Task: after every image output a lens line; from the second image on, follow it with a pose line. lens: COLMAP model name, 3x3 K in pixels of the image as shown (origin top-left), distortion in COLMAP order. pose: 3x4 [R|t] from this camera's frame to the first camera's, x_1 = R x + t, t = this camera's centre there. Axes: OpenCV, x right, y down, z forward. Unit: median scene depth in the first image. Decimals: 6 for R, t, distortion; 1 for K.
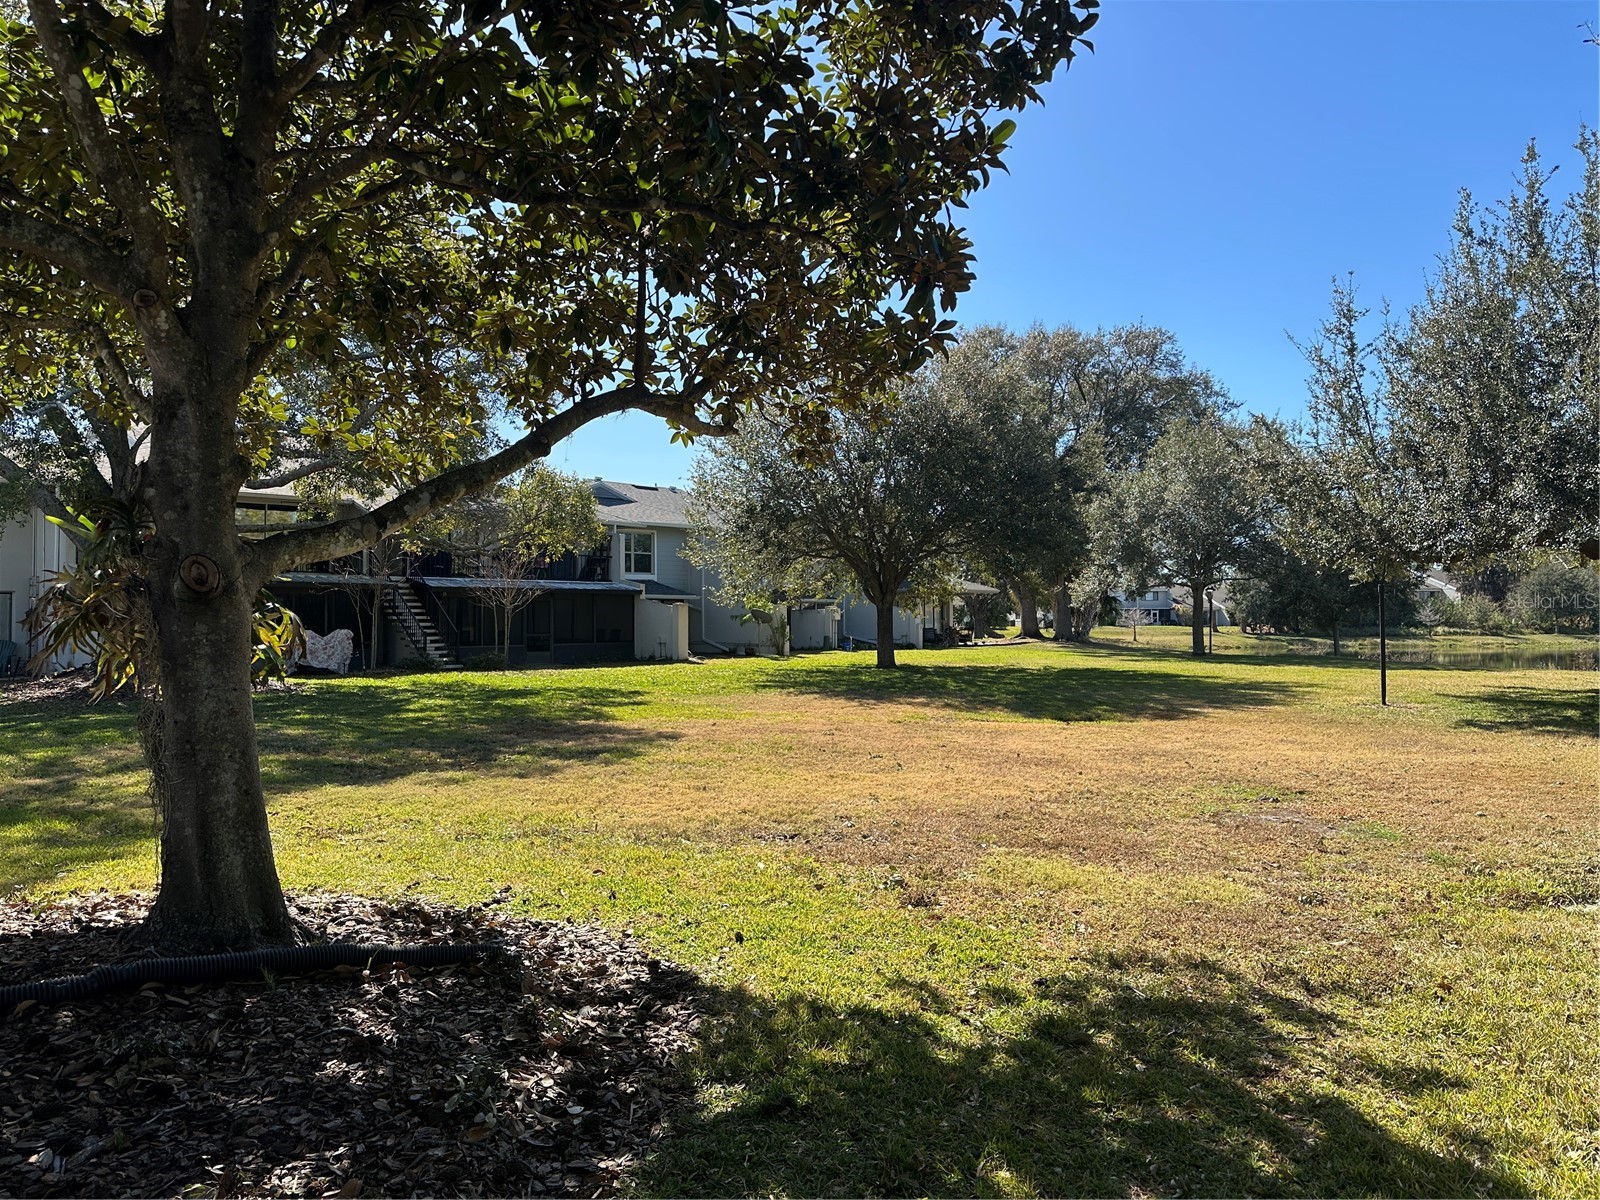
lens RADIAL K [[1113.6, 0, 788.1], [0, 1113.6, 601.1], [0, 0, 1]] dist [0.073711, -0.093167]
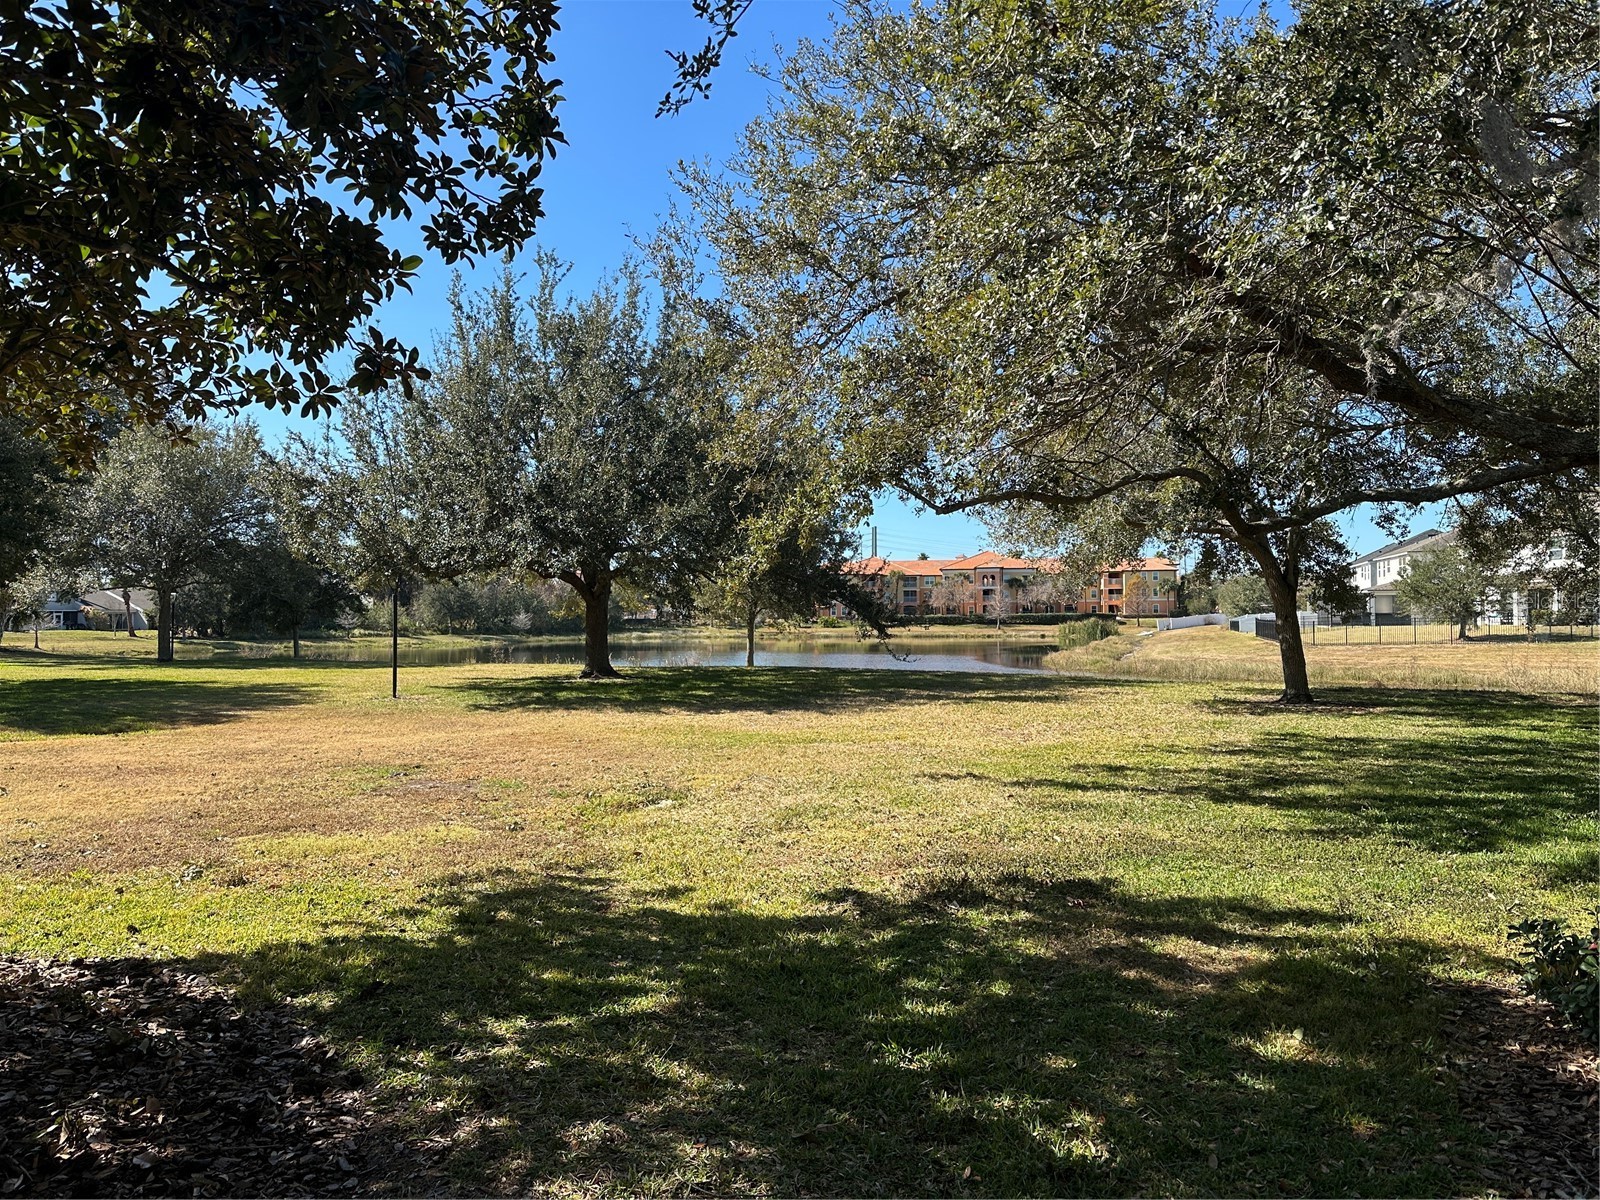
lens RADIAL K [[1113.6, 0, 795.9], [0, 1113.6, 582.1], [0, 0, 1]] dist [0.073711, -0.093167]
pose [[0.620922, 0.027090, 0.783404, -0.053023], [-0.011776, 0.999612, -0.025233, -0.001054], [-0.783784, 0.006442, 0.621000, -0.017900]]
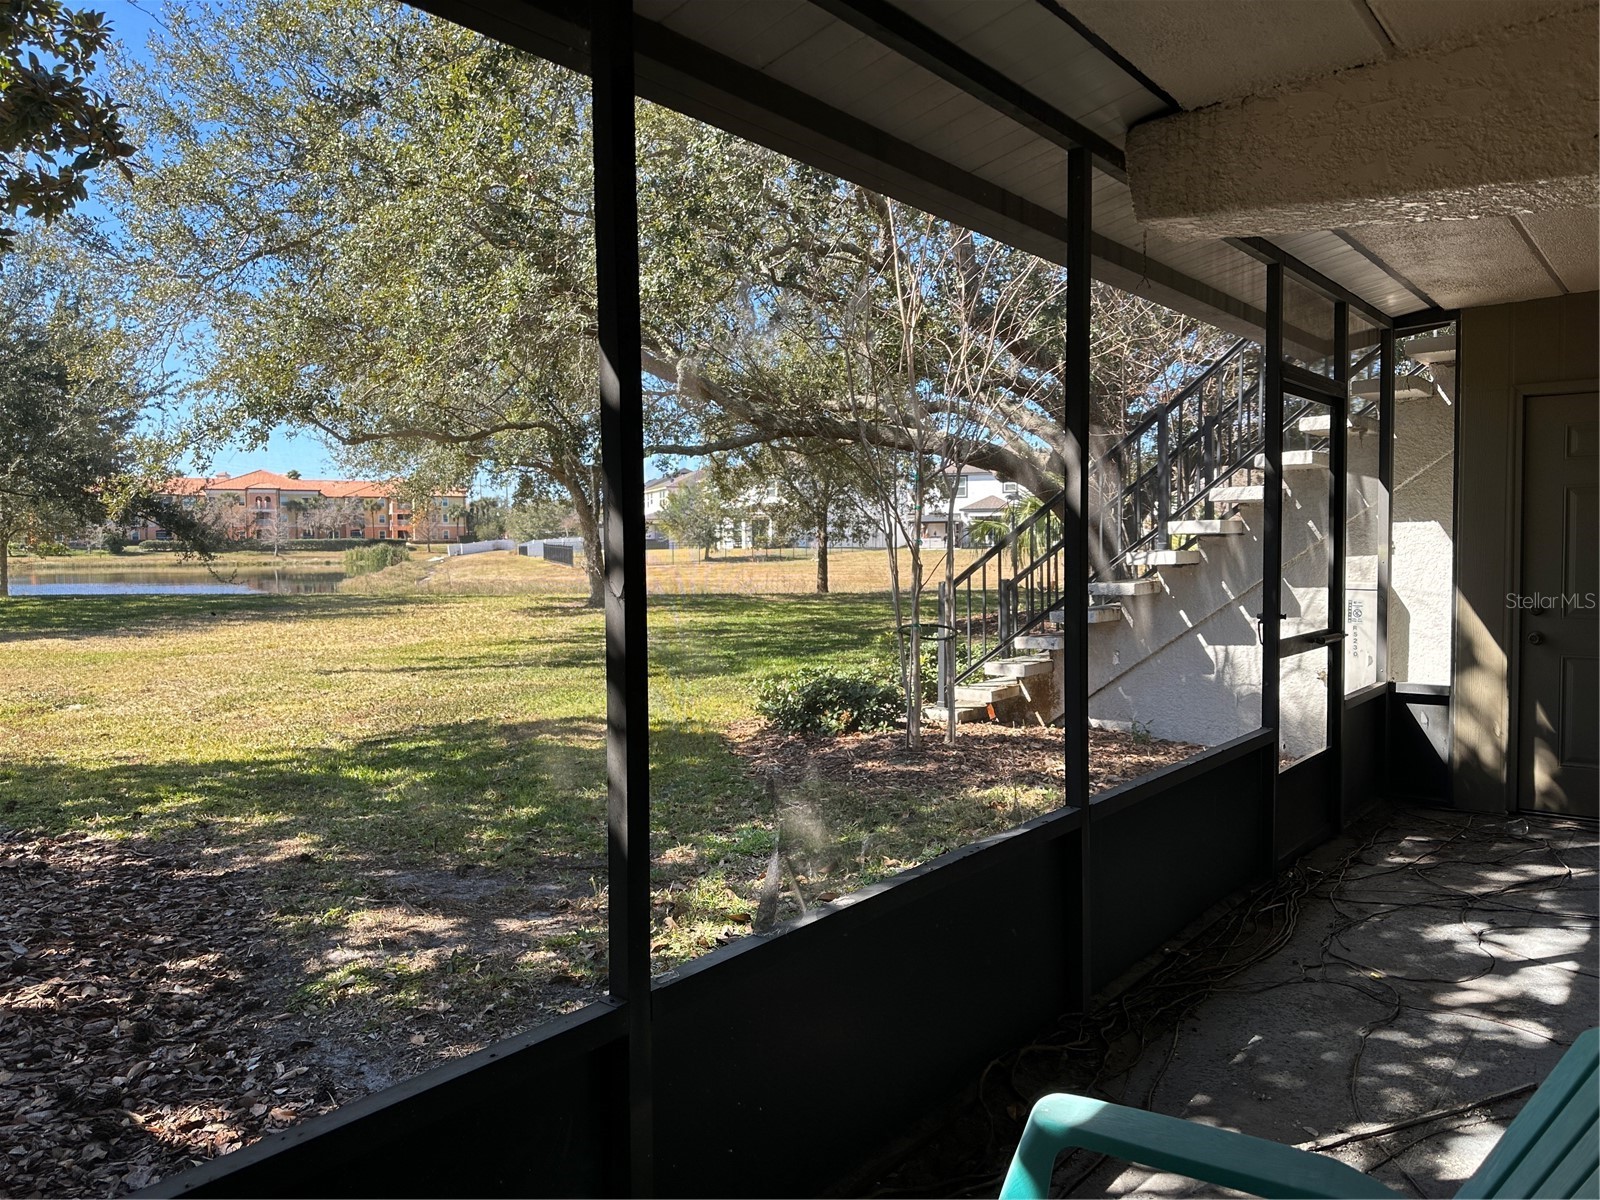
lens RADIAL K [[1113.6, 0, 803.5], [0, 1113.6, 596.8], [0, 0, 1]] dist [0.073711, -0.093167]
pose [[0.048299, -0.045353, 0.997803, -0.125542], [-0.012156, 0.998868, 0.045990, 0.001326], [-0.998759, -0.014351, 0.047693, -0.023842]]
